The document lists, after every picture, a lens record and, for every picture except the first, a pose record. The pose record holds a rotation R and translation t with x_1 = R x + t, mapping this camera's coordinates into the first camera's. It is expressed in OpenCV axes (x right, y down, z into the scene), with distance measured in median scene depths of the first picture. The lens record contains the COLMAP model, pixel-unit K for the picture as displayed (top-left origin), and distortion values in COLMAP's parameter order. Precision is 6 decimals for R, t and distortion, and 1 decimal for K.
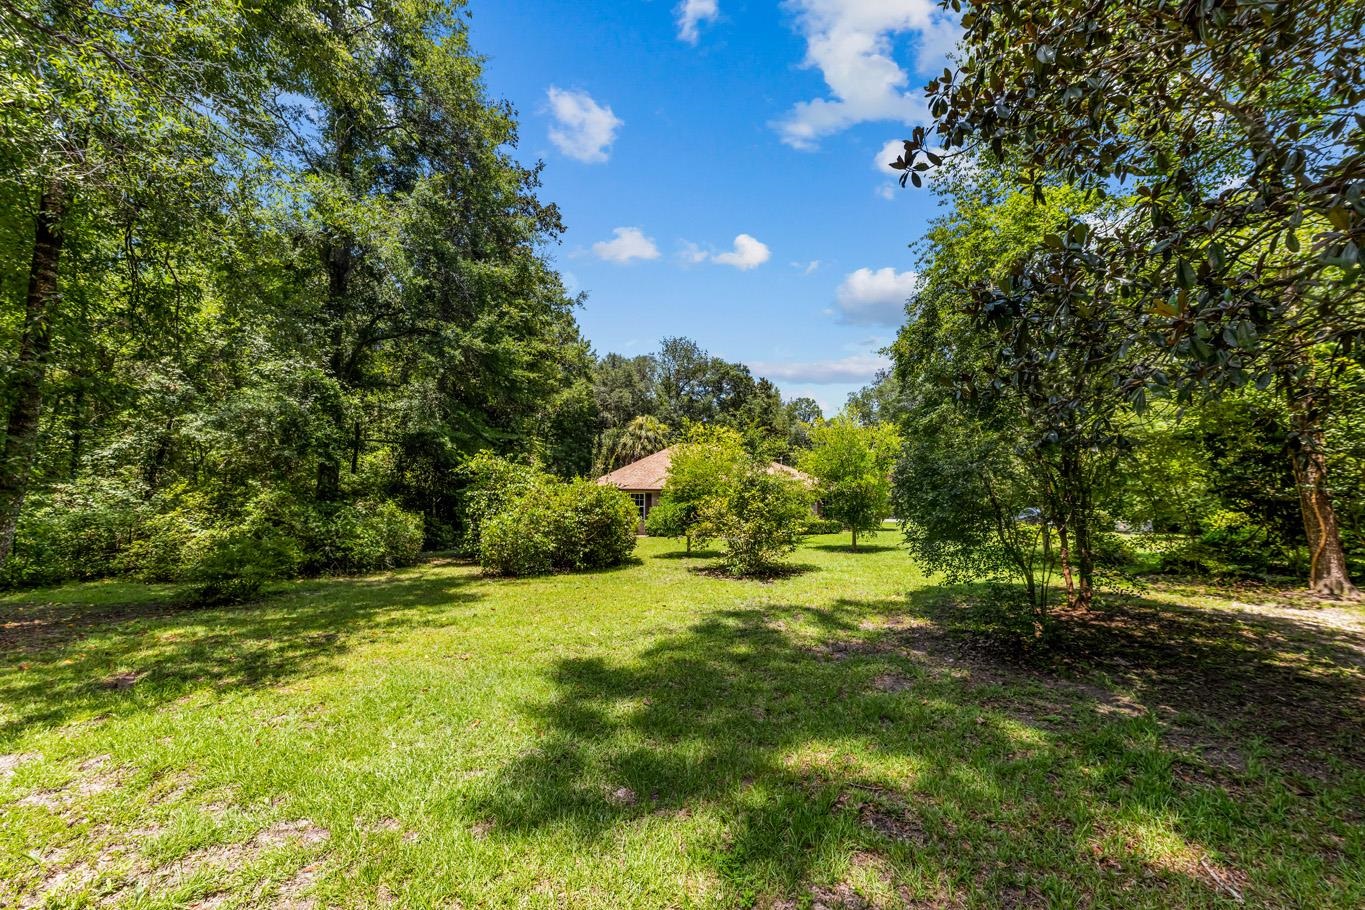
lens RADIAL K [[566.1, 0, 683.7], [0, 566.1, 455.9], [0, 0, 1]] dist [-0.001408, -0.000119]
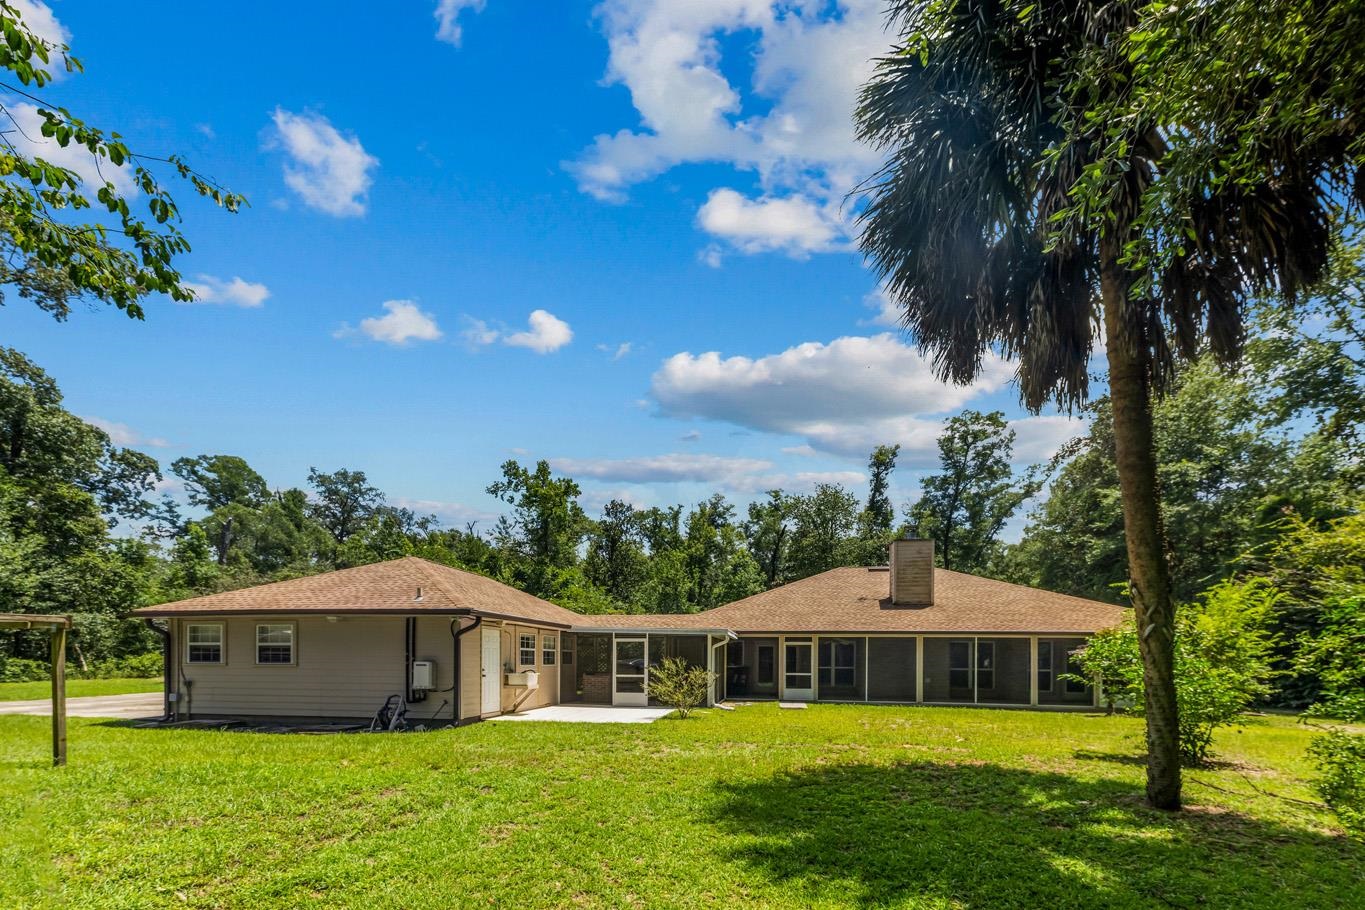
lens RADIAL K [[566.1, 0, 683.3], [0, 566.1, 451.0], [0, 0, 1]] dist [-0.001408, -0.000119]
pose [[0.946462, -0.006651, 0.322746, 0.037710], [0.061697, 0.985085, -0.160629, -0.043487], [-0.316864, 0.171942, 0.932756, 0.205082]]
